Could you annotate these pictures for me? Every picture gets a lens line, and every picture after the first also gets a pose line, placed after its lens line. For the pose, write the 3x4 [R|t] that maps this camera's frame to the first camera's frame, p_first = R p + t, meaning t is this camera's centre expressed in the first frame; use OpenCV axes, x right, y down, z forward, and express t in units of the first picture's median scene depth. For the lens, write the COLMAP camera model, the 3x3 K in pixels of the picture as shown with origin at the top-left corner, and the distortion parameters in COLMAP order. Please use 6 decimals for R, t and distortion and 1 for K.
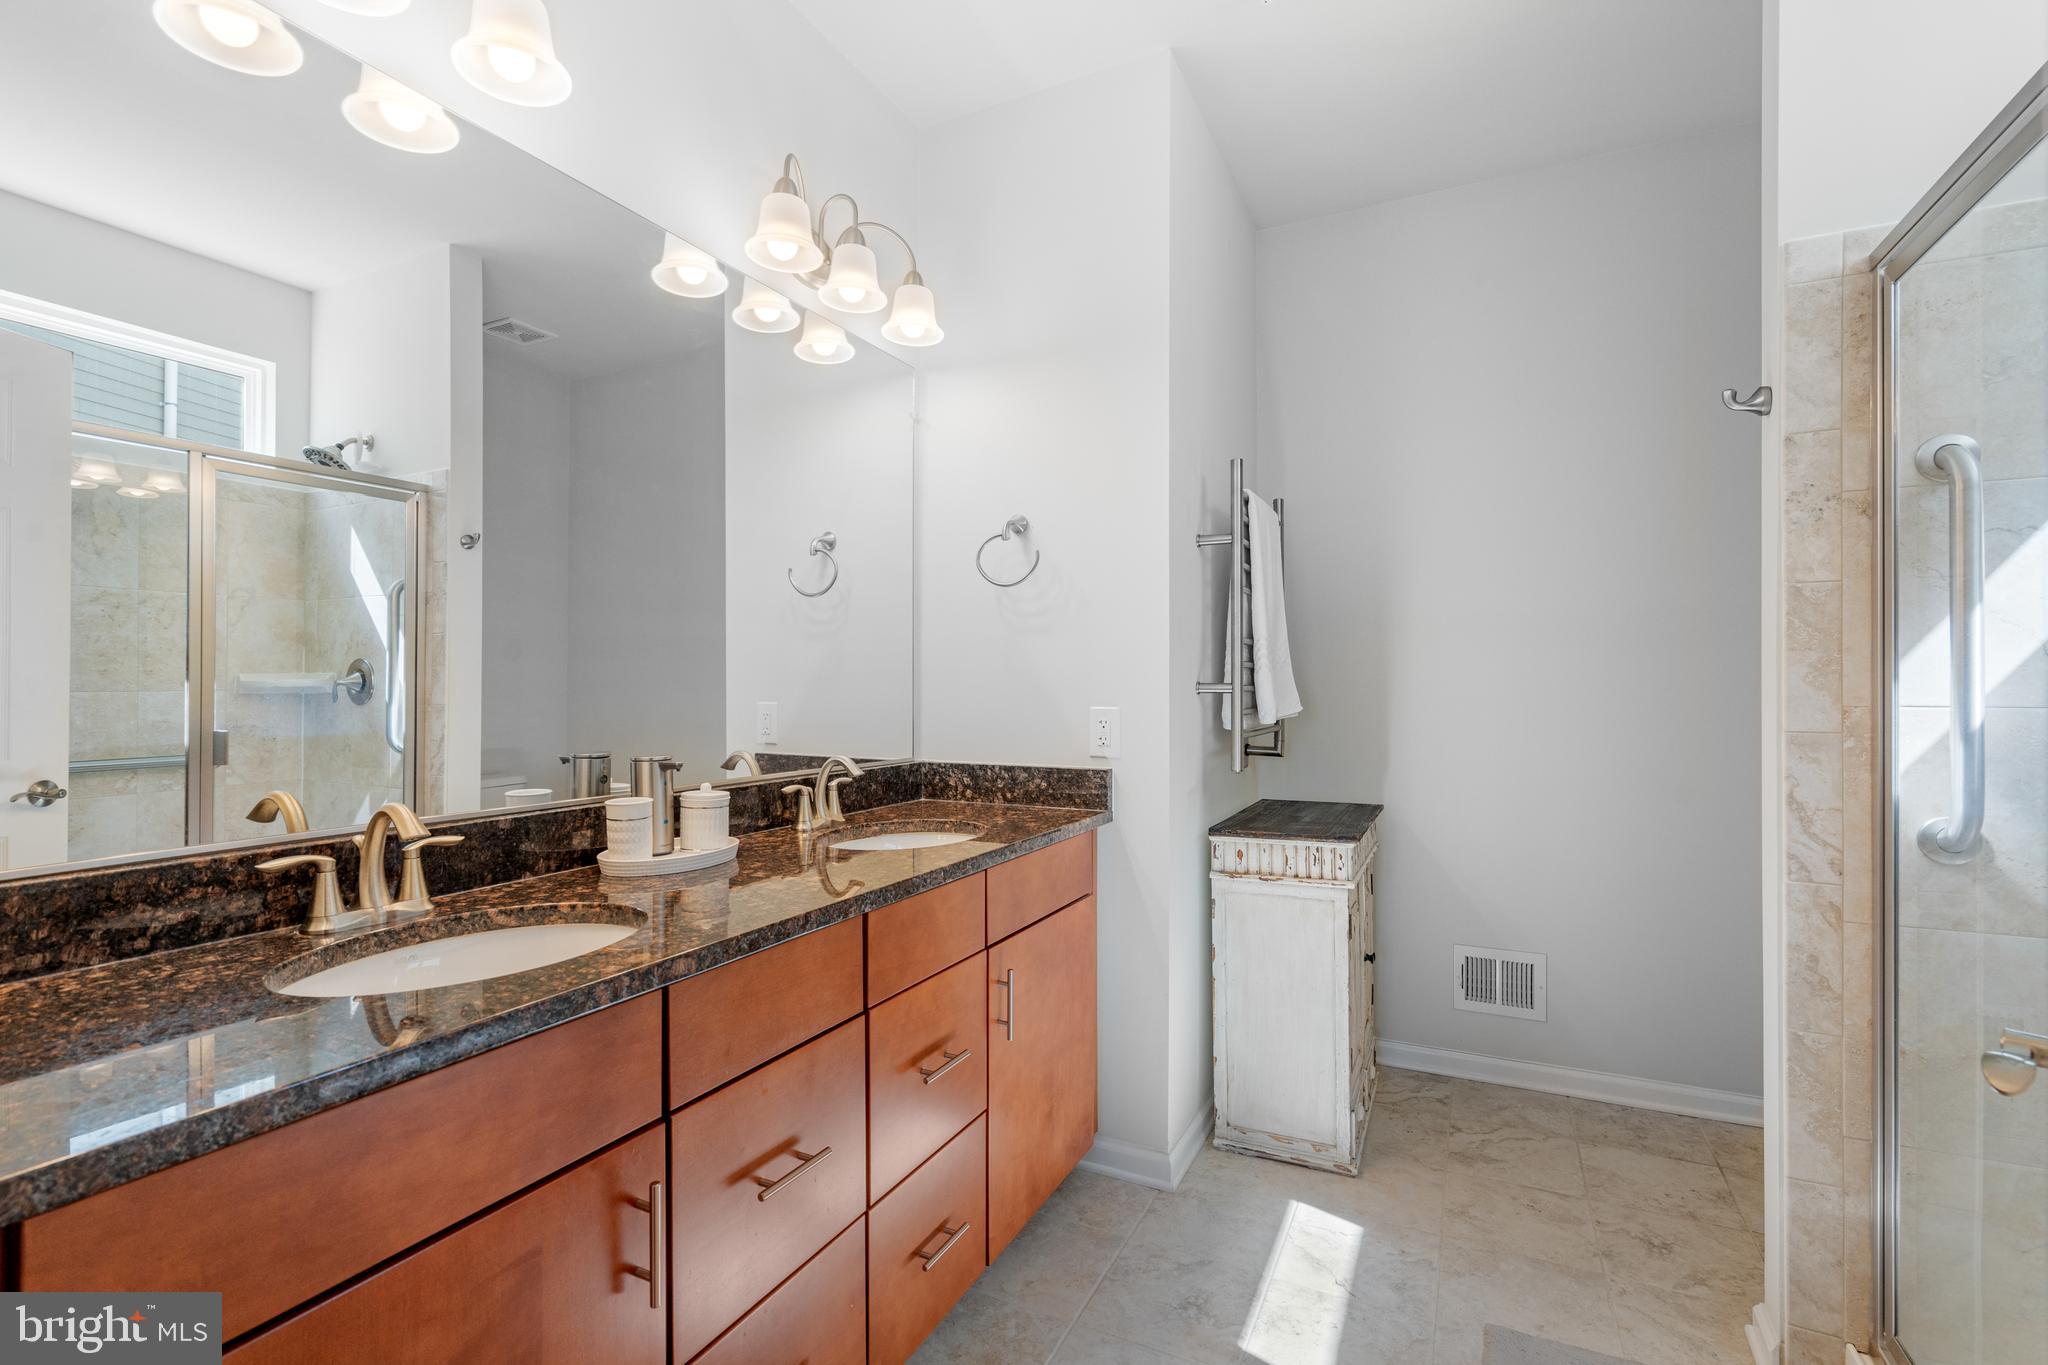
lens RADIAL K [[921.0, 0, 1028.1], [0, 921.0, 678.4], [0, 0, 1]] dist [-0.004749, 0.001943]
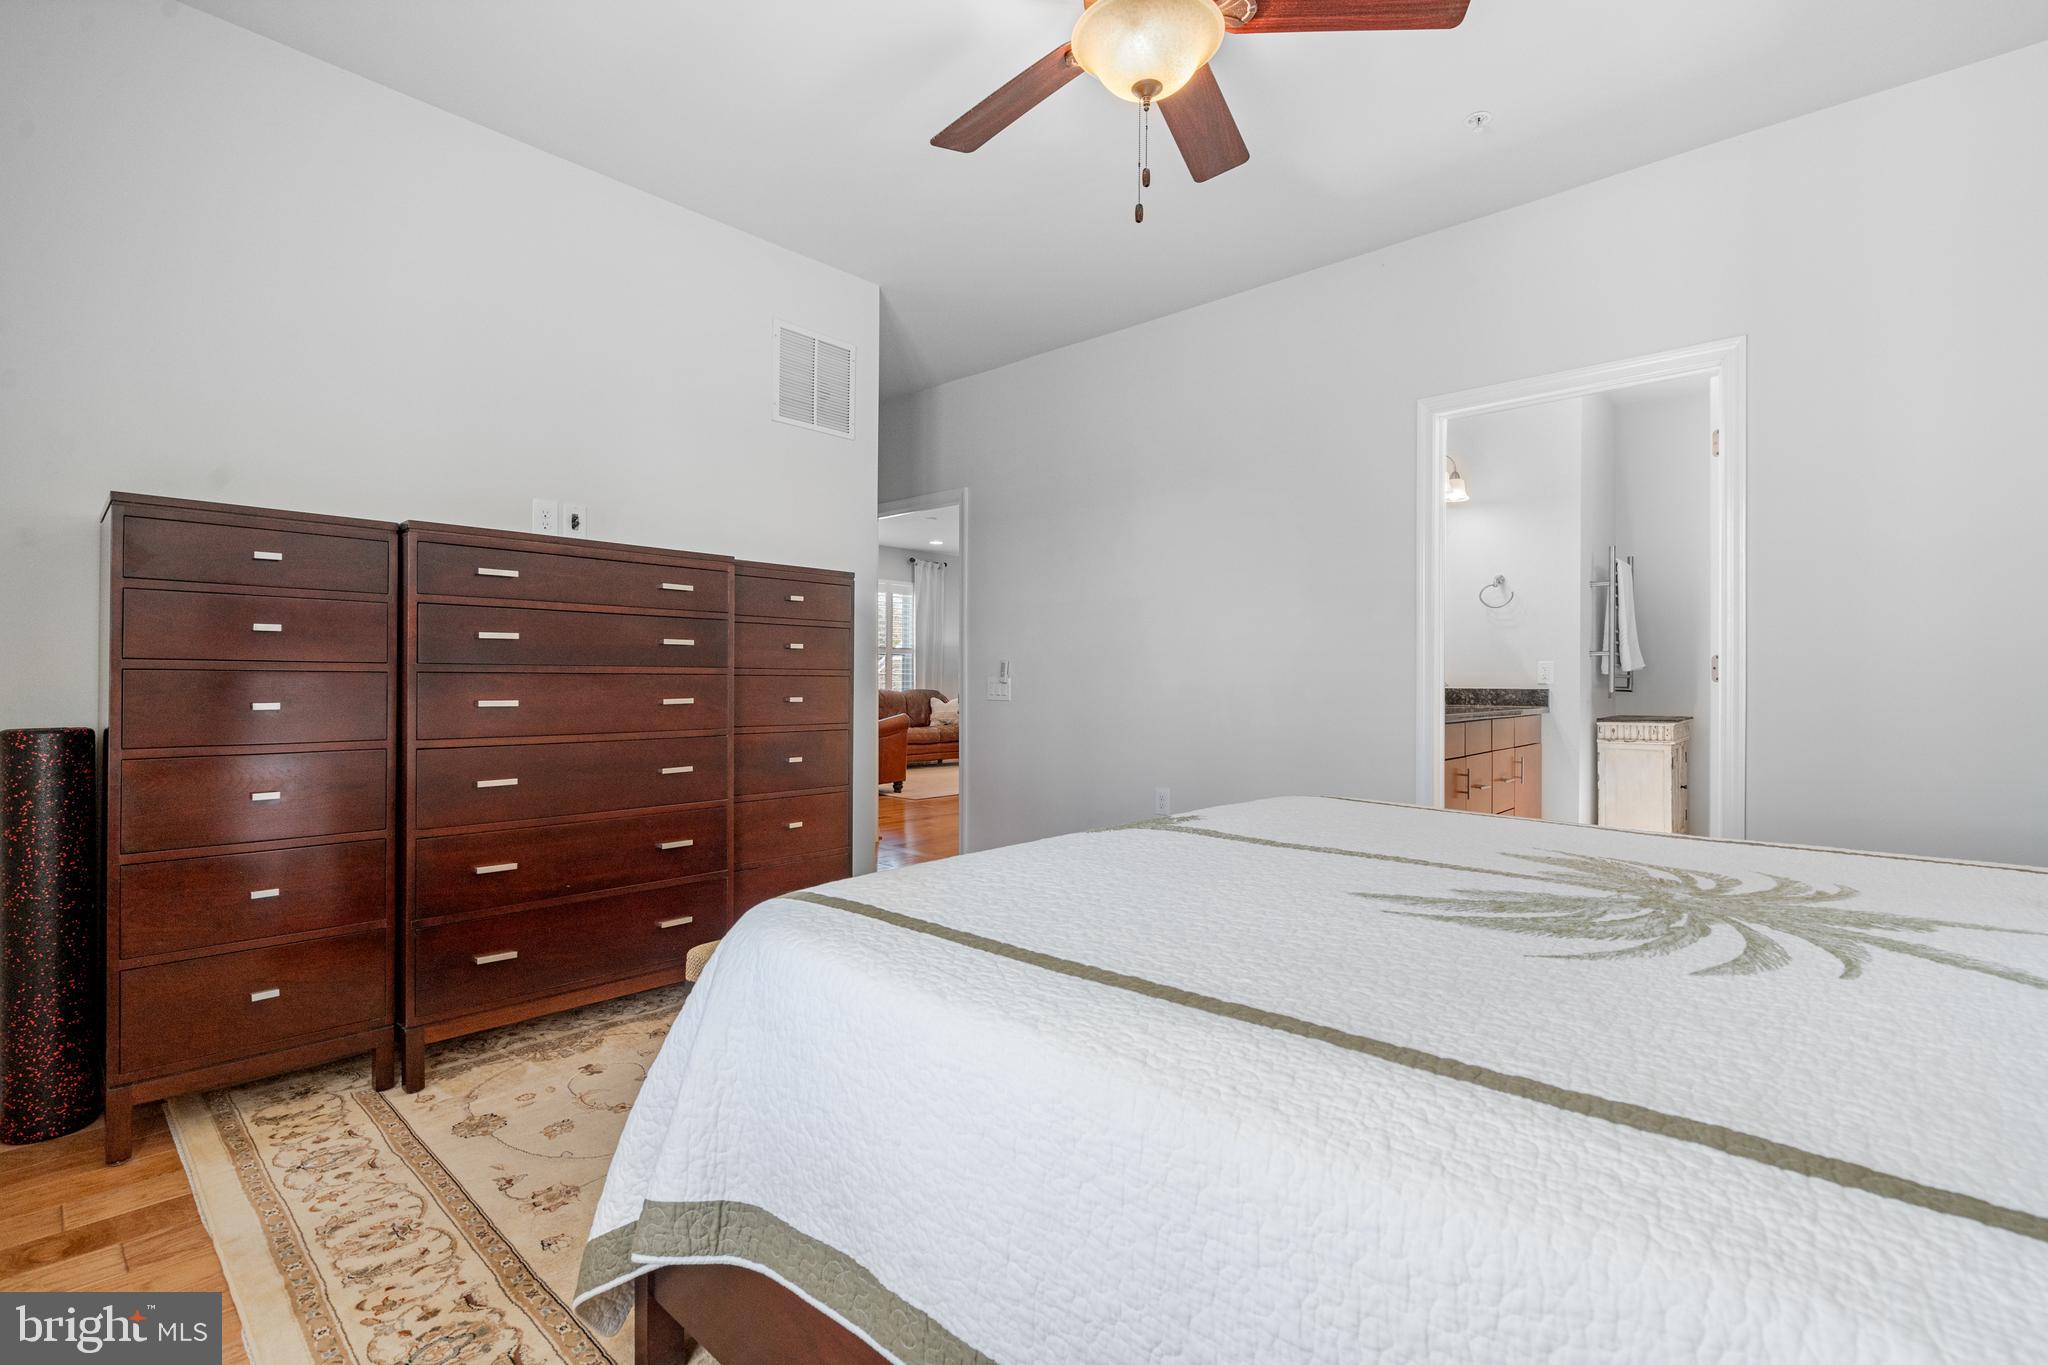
lens RADIAL K [[921.0, 0, 1019.2], [0, 921.0, 684.8], [0, 0, 1]] dist [-0.004749, 0.001943]
pose [[0.959062, 0.003179, -0.283178, -0.484336], [-0.003179, 0.999995, 0.000461, 0.087702], [0.283178, 0.000458, 0.959067, -1.426152]]
